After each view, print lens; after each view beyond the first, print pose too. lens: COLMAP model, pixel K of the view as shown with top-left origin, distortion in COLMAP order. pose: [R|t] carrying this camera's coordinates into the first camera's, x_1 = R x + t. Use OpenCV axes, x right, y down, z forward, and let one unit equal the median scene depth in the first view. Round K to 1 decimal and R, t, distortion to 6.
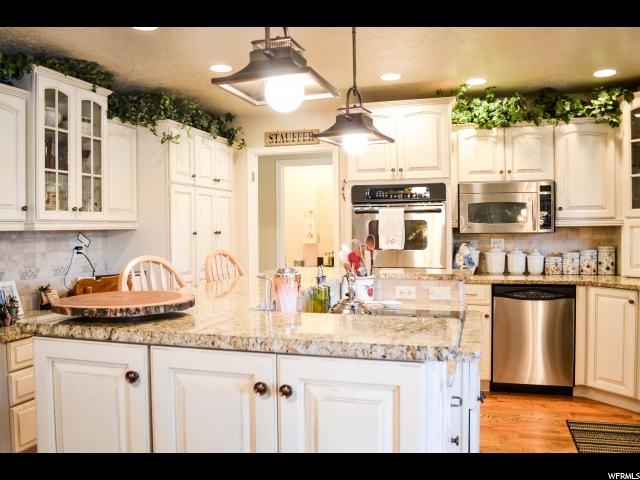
lens RADIAL K [[534.8, 0, 317.8], [0, 534.8, 236.9], [0, 0, 1]] dist [-0.081272, 0.007912]
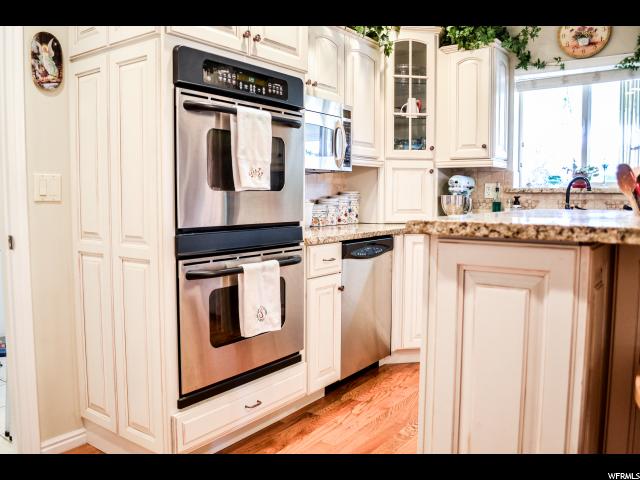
lens RADIAL K [[534.8, 0, 317.8], [0, 534.8, 236.9], [0, 0, 1]] dist [-0.081272, 0.007912]
pose [[0.324784, -0.064534, 0.943584, -0.330053], [0.013555, 0.997885, 0.063582, 0.037477], [-0.945691, -0.007861, 0.324972, 0.780180]]
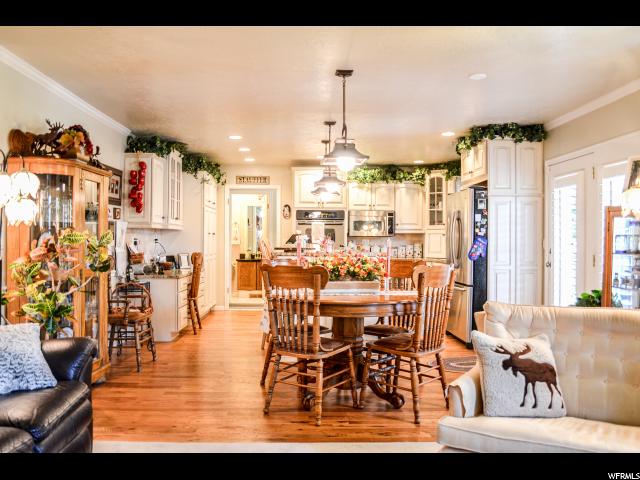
lens RADIAL K [[534.8, 0, 317.8], [0, 534.8, 236.9], [0, 0, 1]] dist [-0.081272, 0.007912]
pose [[0.944564, 0.016787, 0.327897, -0.509164], [-0.008948, 0.999637, -0.025399, 0.050039], [-0.328205, 0.021056, 0.944372, -0.854776]]
